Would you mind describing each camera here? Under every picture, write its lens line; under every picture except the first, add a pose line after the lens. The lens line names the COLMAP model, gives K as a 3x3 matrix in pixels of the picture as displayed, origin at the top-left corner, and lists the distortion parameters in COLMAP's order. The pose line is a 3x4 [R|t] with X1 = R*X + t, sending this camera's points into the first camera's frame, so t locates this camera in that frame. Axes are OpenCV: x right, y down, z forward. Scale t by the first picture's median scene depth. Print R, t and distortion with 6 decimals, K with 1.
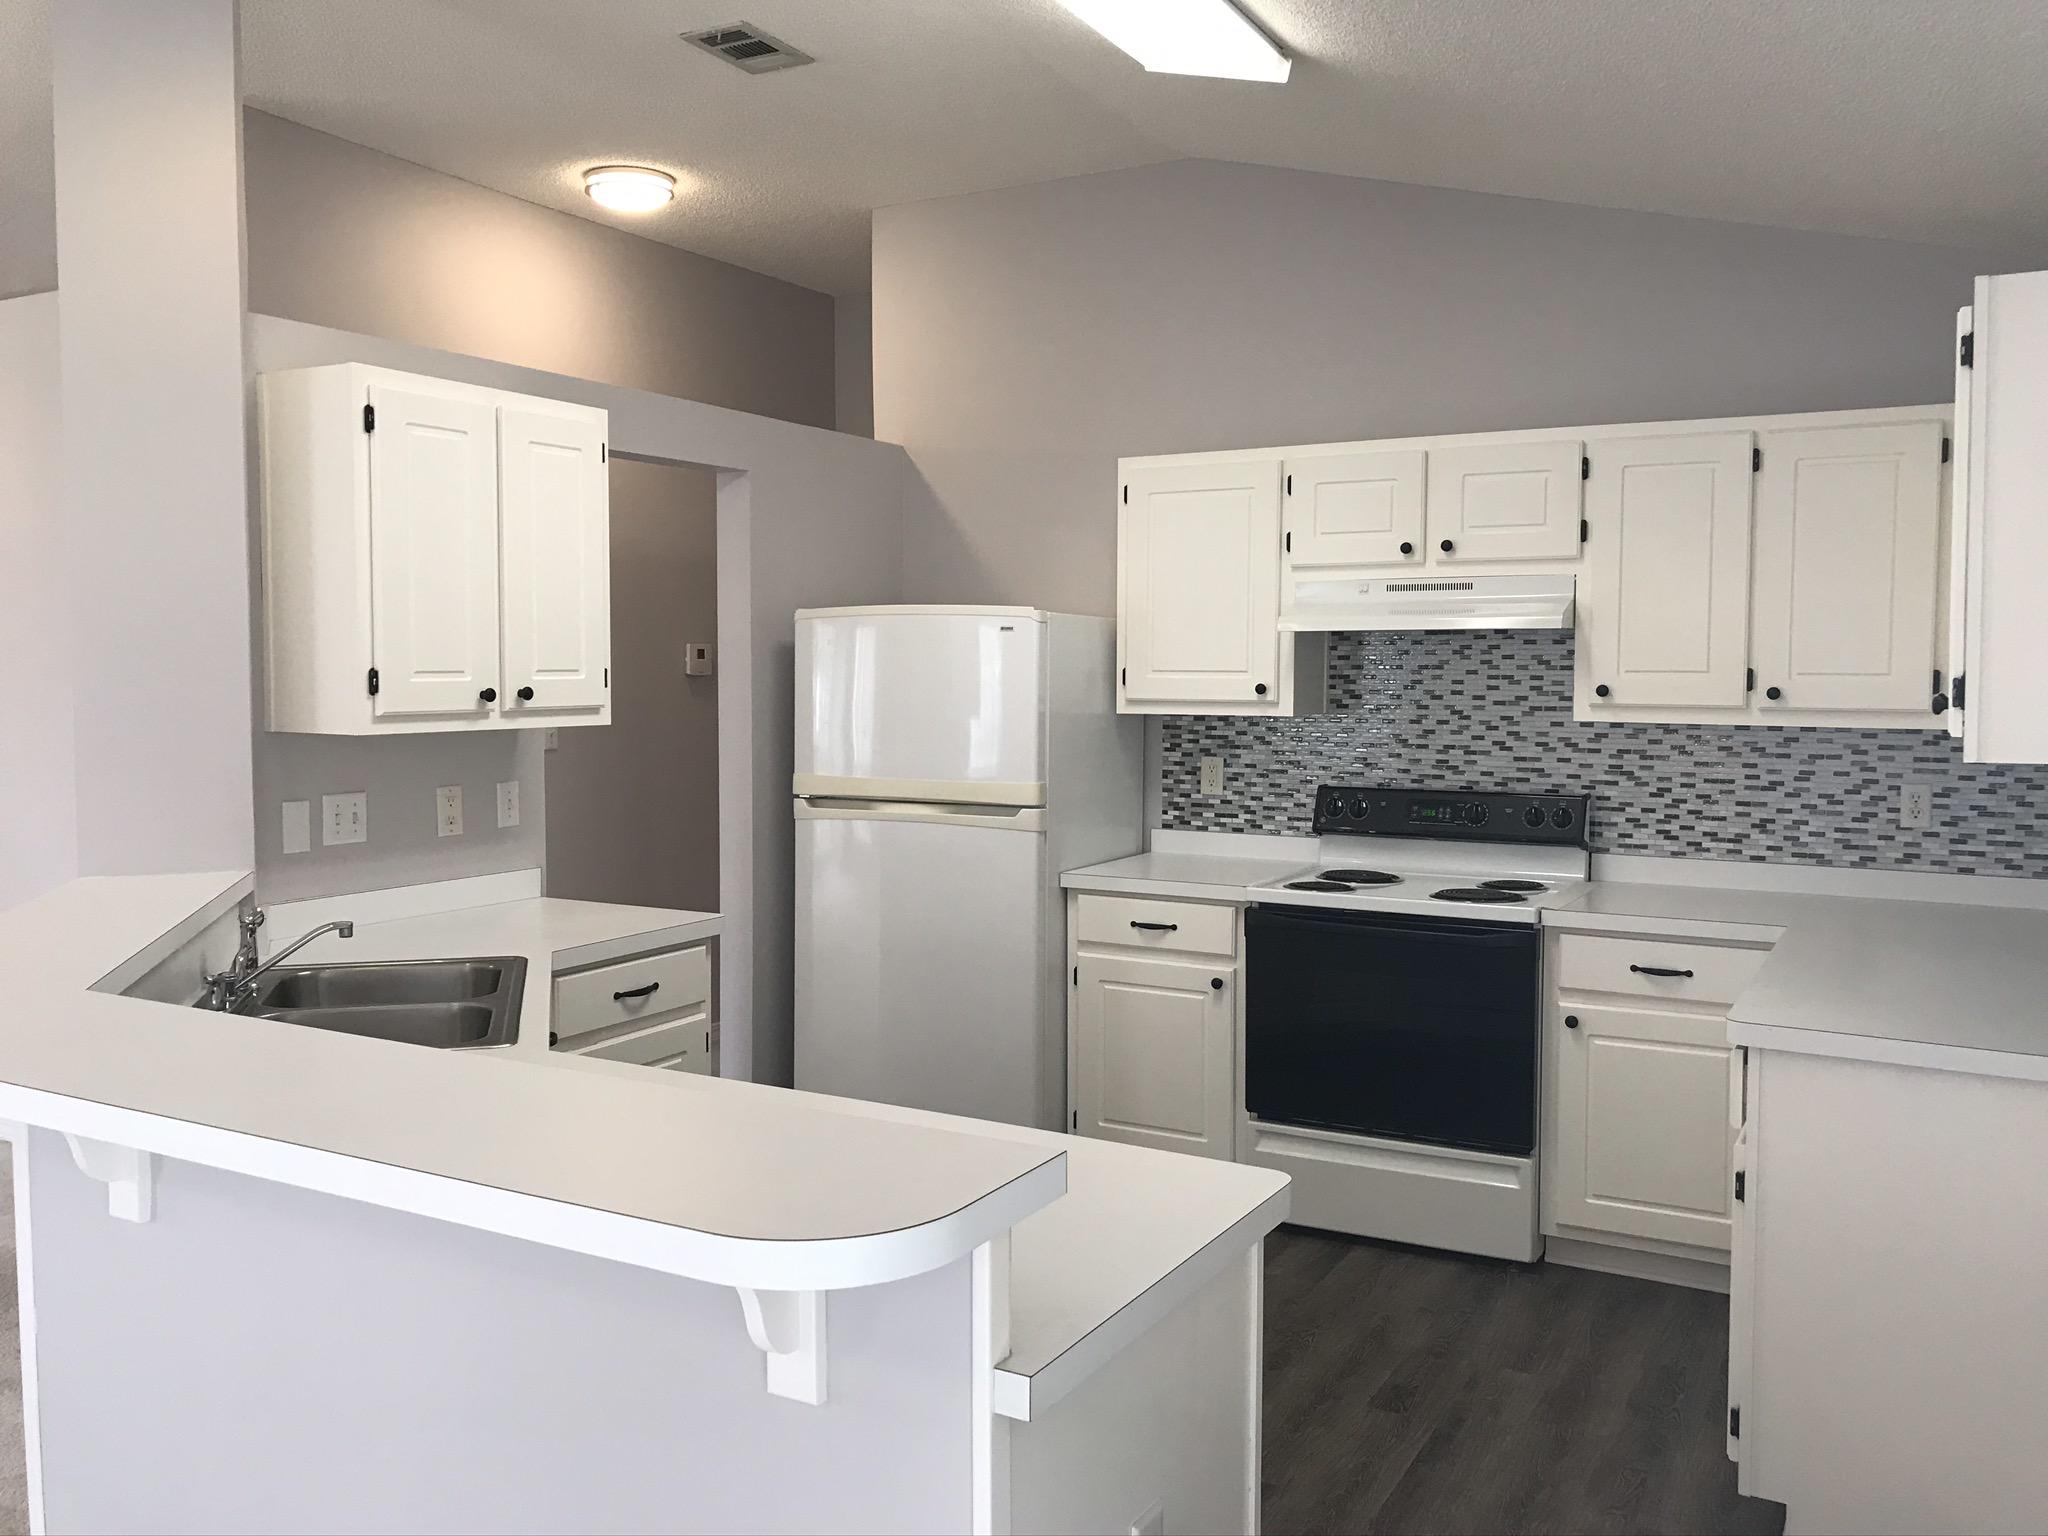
lens RADIAL K [[1684.1, 0, 1011.5], [0, 1684.1, 759.6], [0, 0, 1]] dist [0.036490, -0.021525]
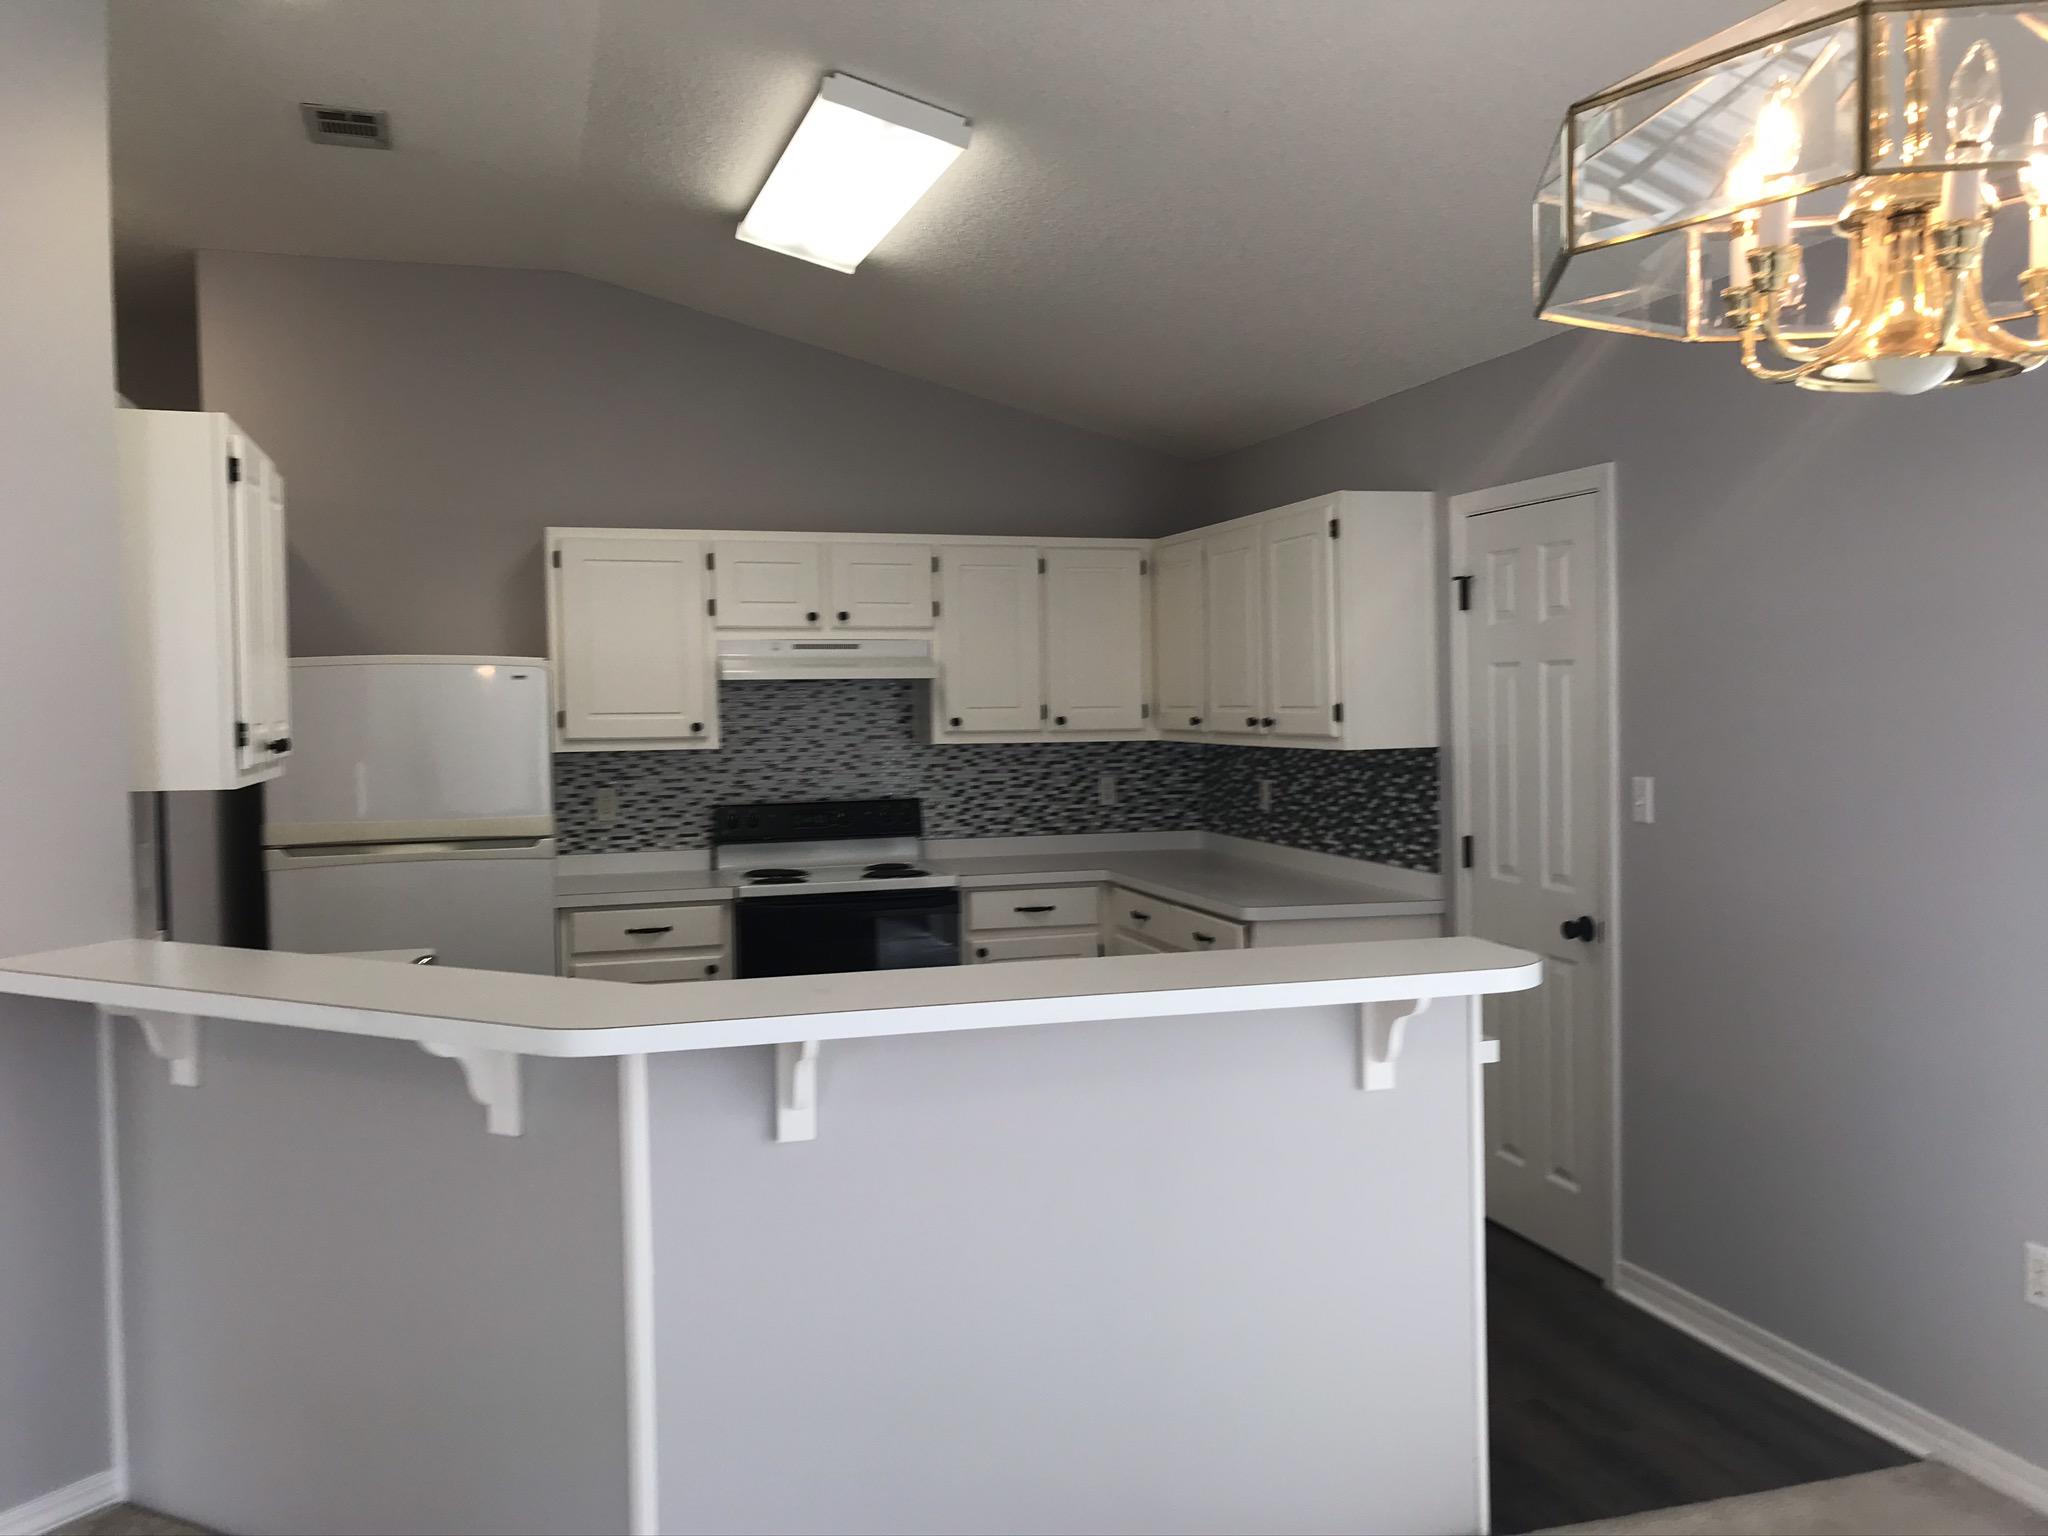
lens RADIAL K [[1684.1, 0, 1012.0], [0, 1684.1, 753.8], [0, 0, 1]] dist [0.036490, -0.021525]
pose [[0.687227, -0.034945, 0.725602, -0.614722], [0.057587, 0.998320, -0.006462, -0.001817], [-0.724156, 0.046226, 0.688085, -0.001708]]
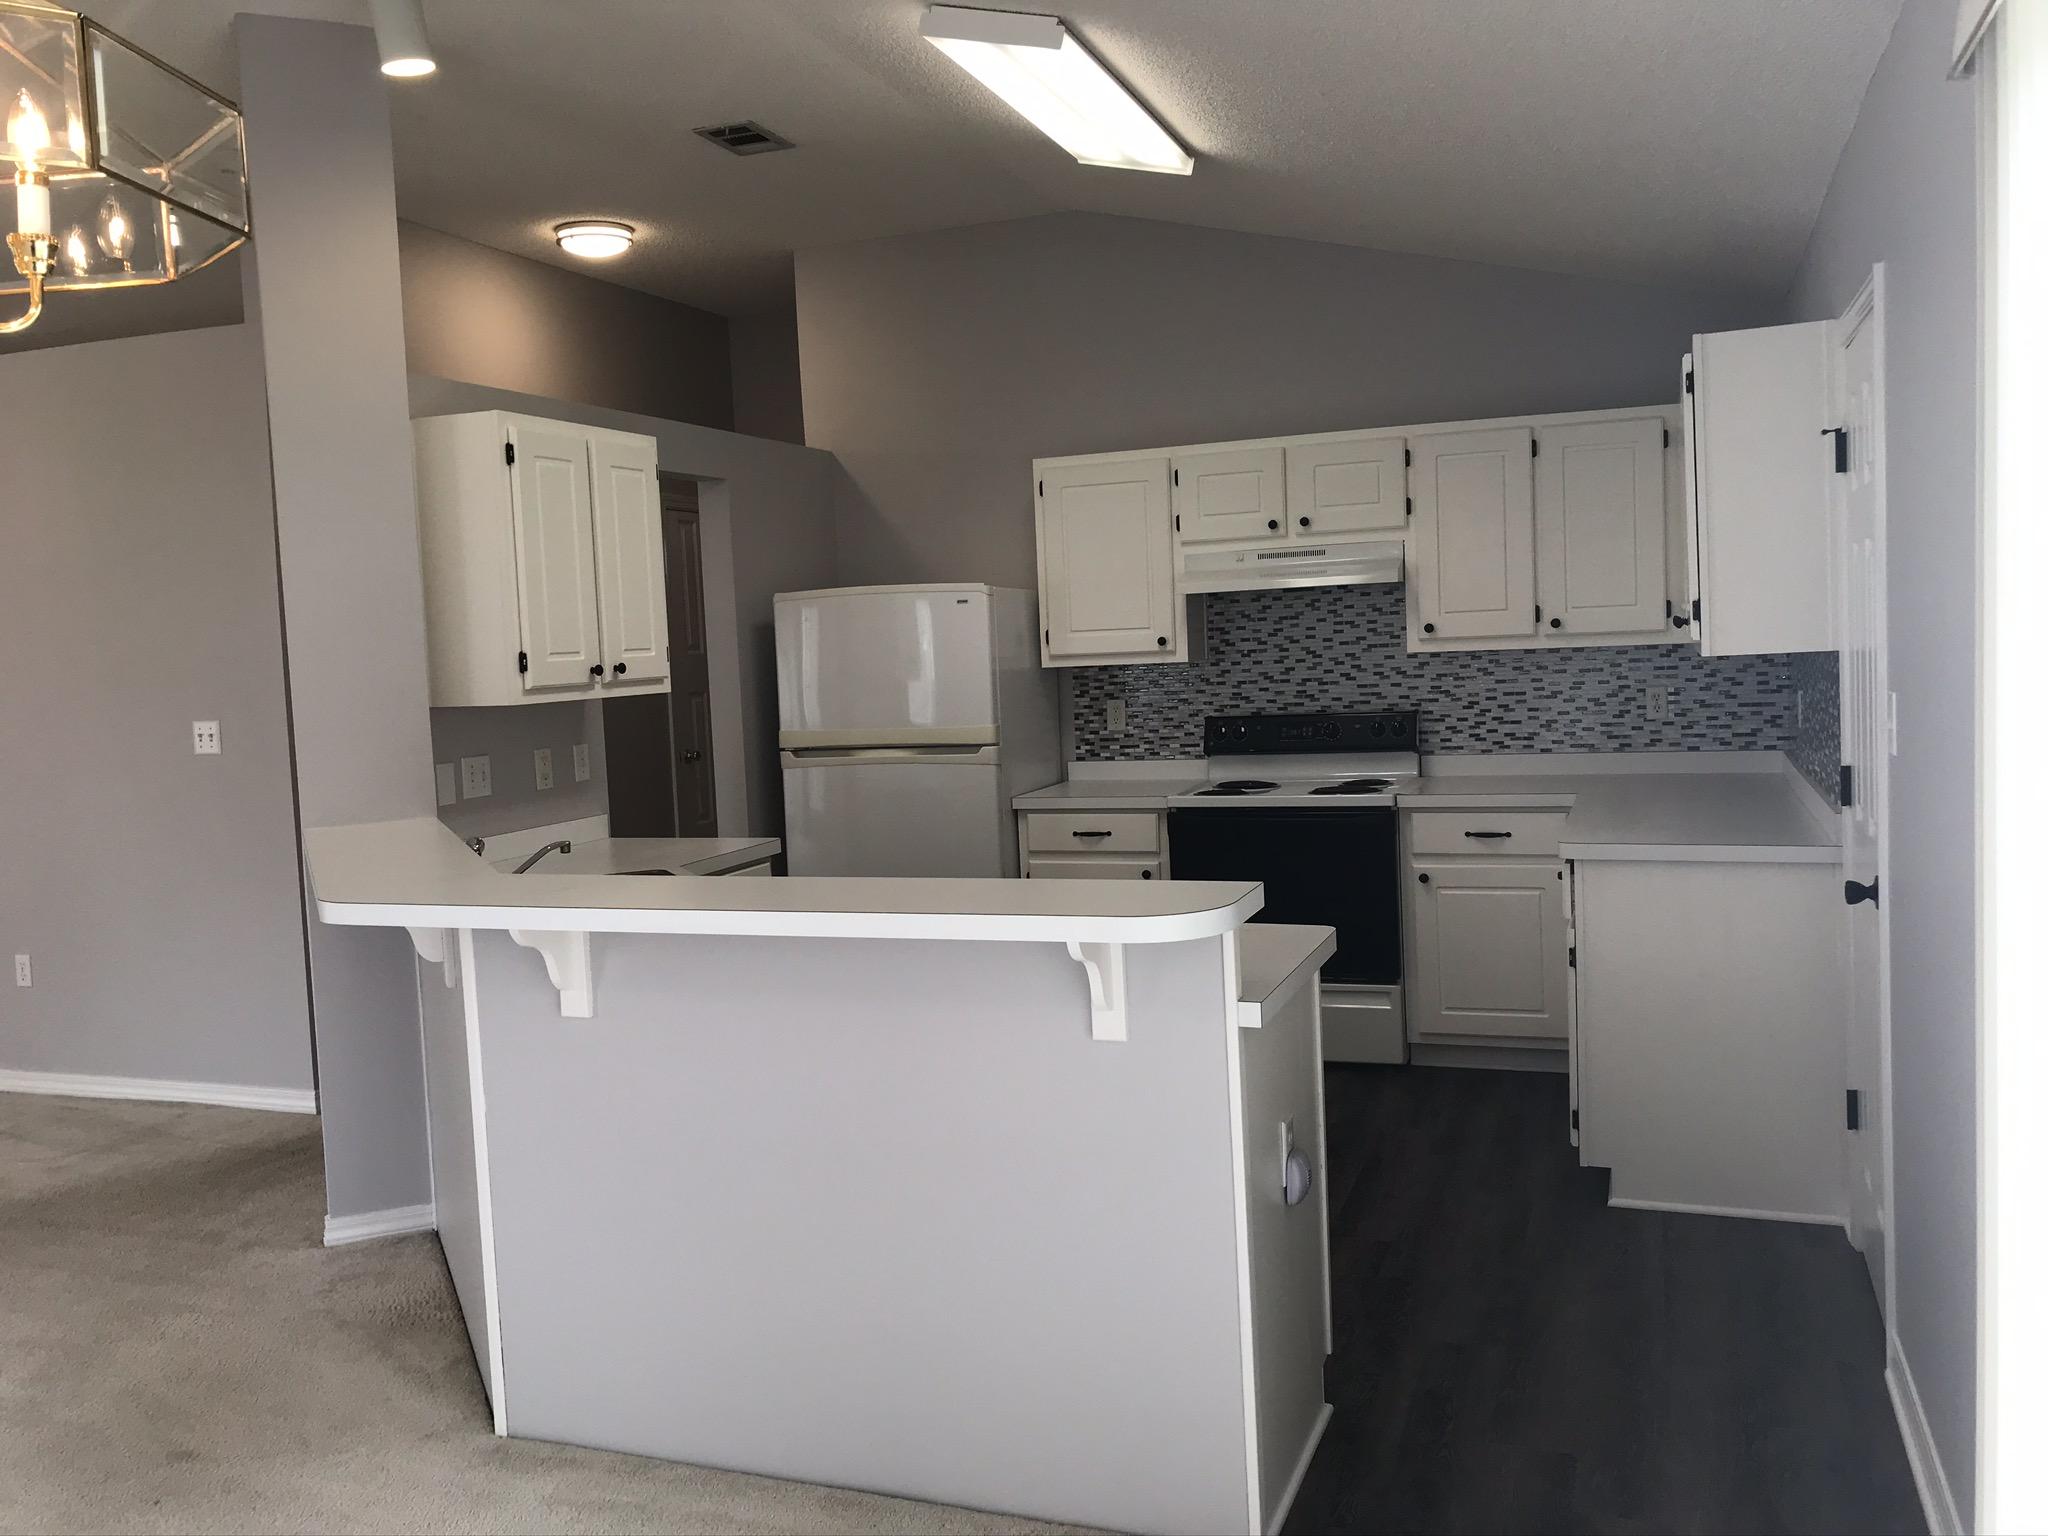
lens RADIAL K [[1684.1, 0, 997.8], [0, 1684.1, 763.5], [0, 0, 1]] dist [0.036490, -0.021525]
pose [[0.988364, -0.057691, 0.140745, -0.163298], [0.055729, 0.998286, 0.017849, 0.021081], [-0.141534, -0.009797, 0.989885, -0.236176]]
